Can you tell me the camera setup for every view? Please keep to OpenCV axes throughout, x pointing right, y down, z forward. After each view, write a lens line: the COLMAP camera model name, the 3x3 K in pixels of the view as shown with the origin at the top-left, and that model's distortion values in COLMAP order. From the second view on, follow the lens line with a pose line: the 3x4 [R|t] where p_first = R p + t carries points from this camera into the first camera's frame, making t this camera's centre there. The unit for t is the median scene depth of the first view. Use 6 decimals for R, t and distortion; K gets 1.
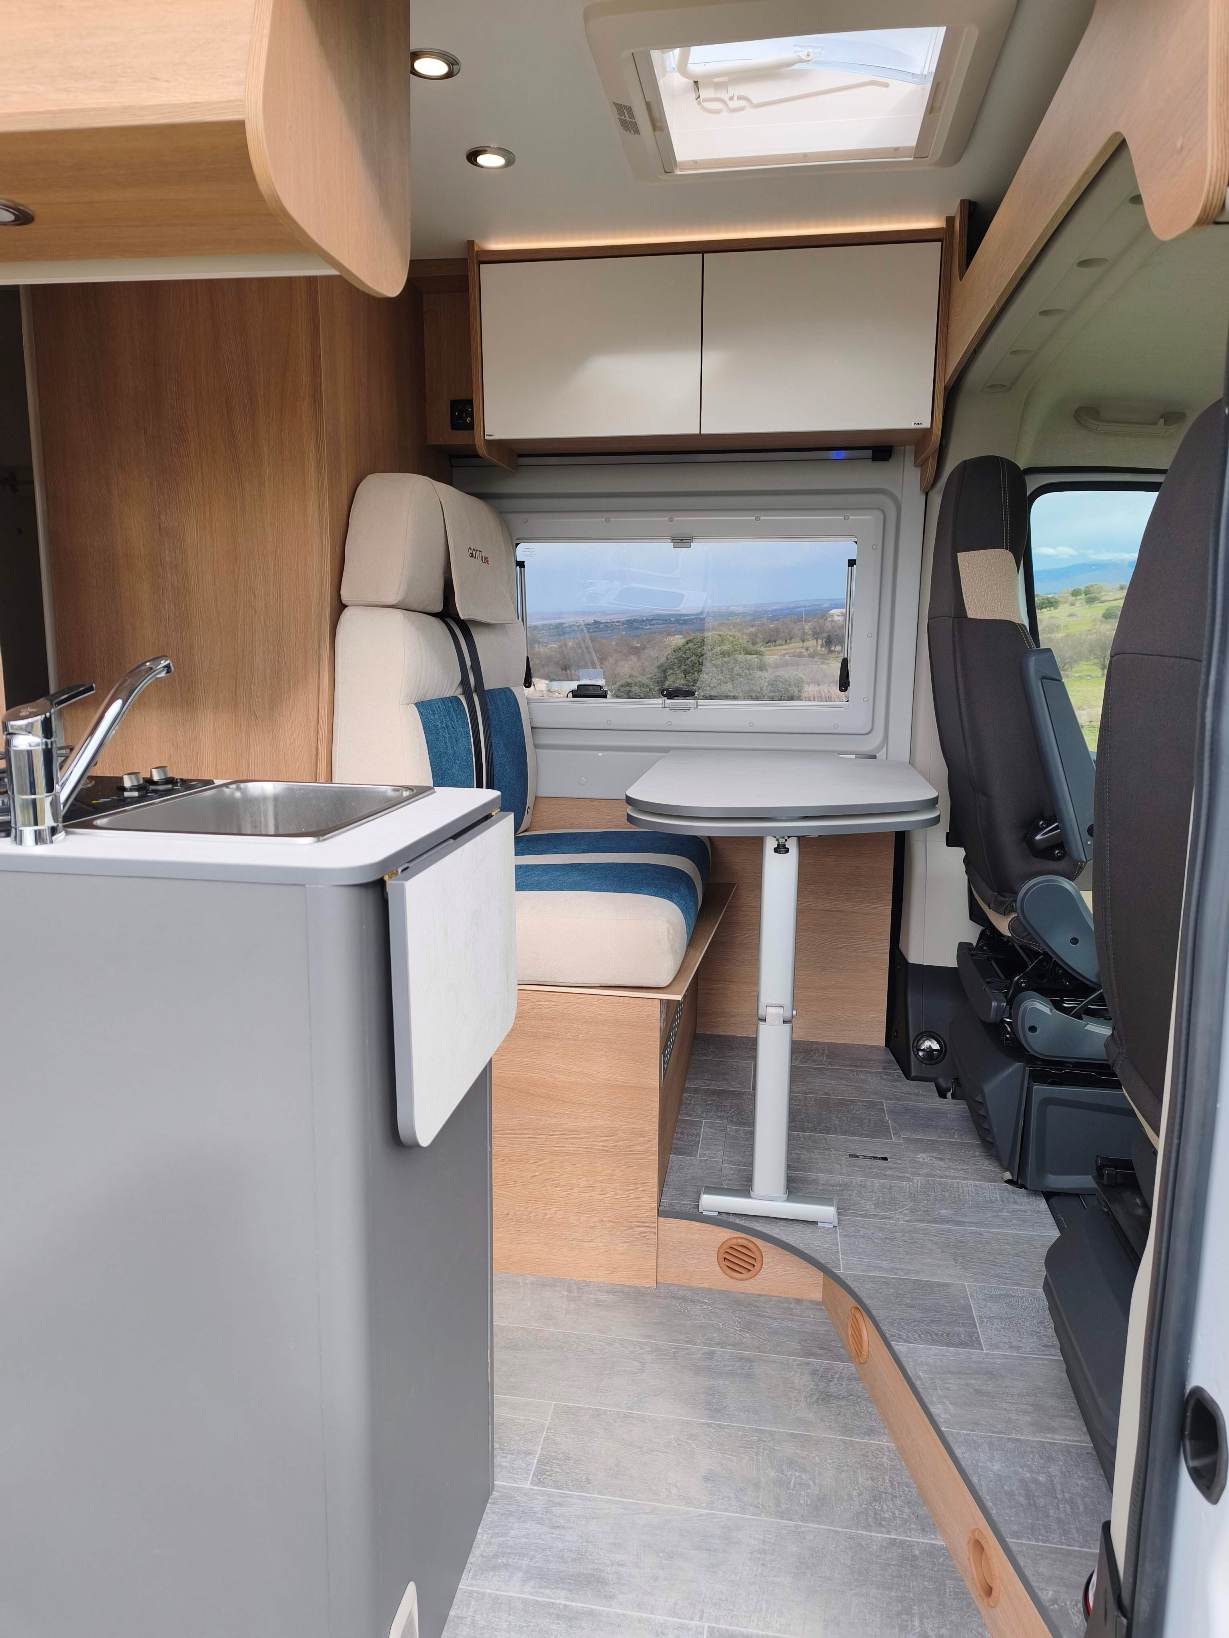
lens RADIAL K [[1121.5, 0, 614.5], [0, 1121.5, 819.0], [0, 0, 1]] dist [0.004787, -0.001424]
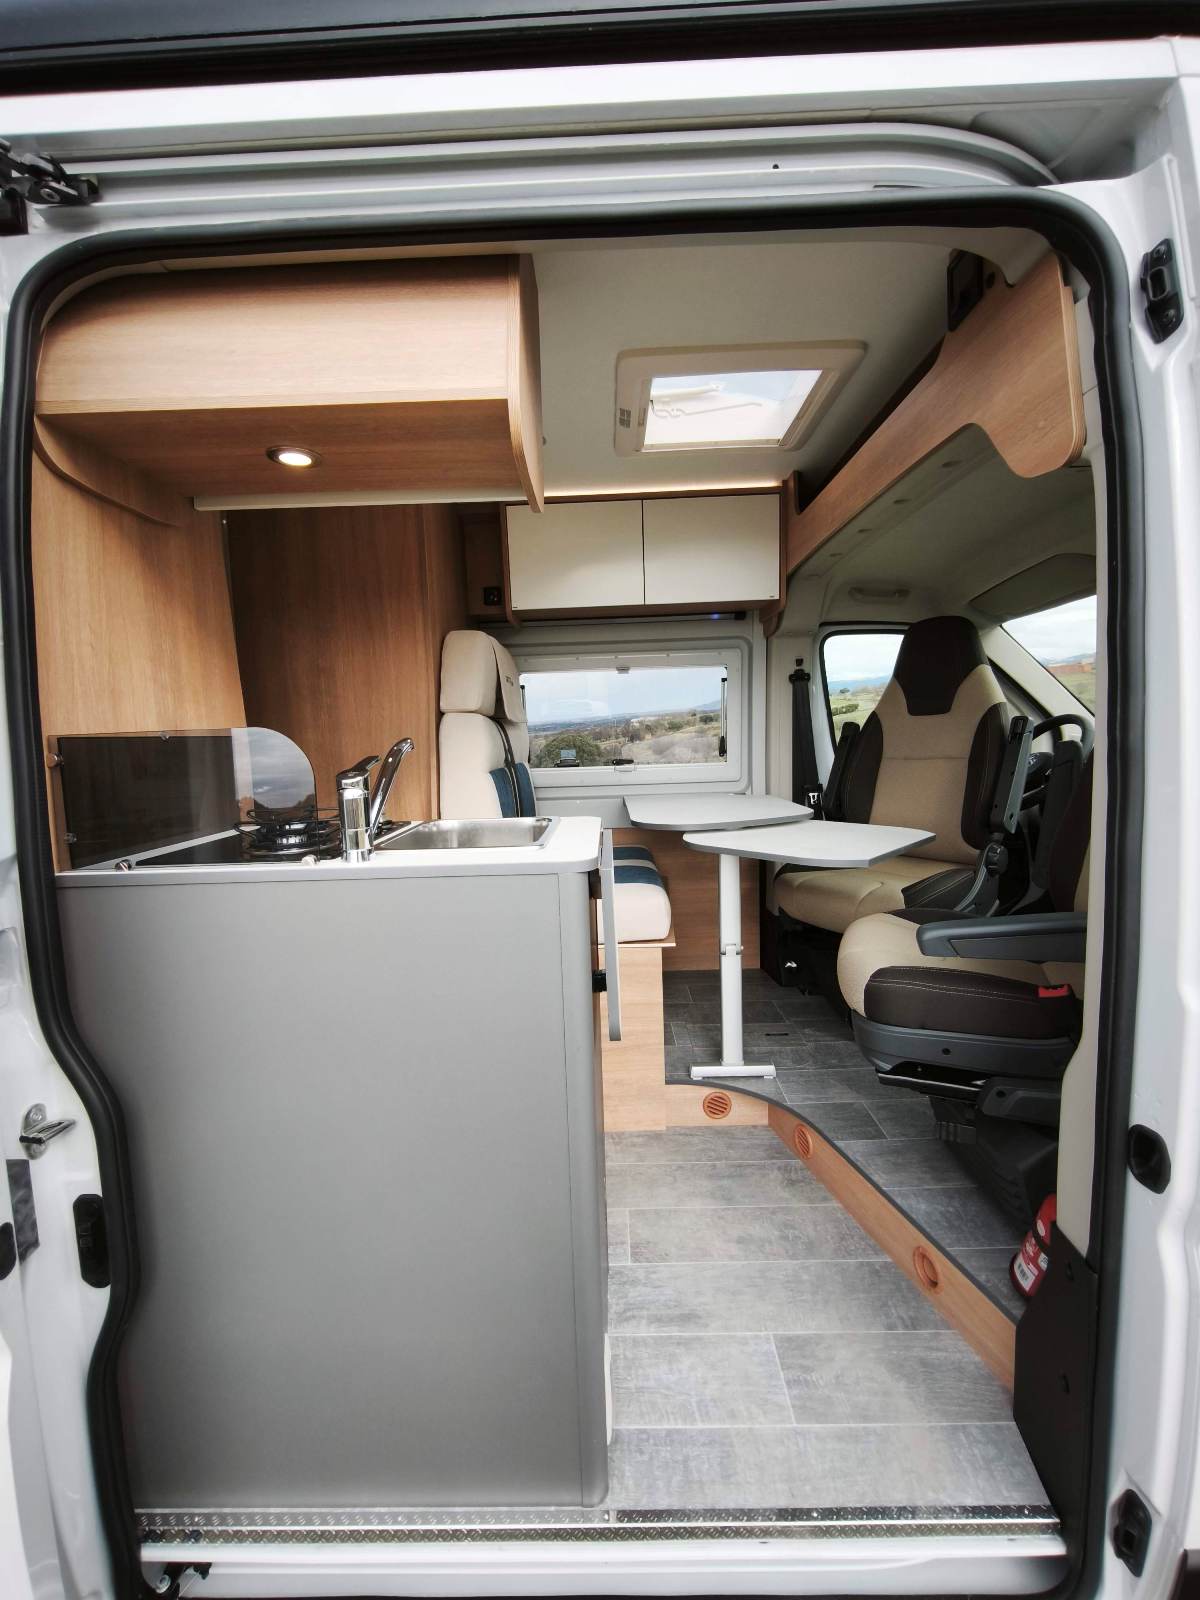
lens RADIAL K [[692.5, 0, 600.8], [0, 692.5, 808.3], [0, 0, 1]] dist [-0.036561, 0.034223]
pose [[0.988298, -0.056450, 0.141704, -0.175569], [0.065026, 0.996275, -0.056636, 0.013635], [-0.137979, 0.065187, 0.988288, 0.021028]]
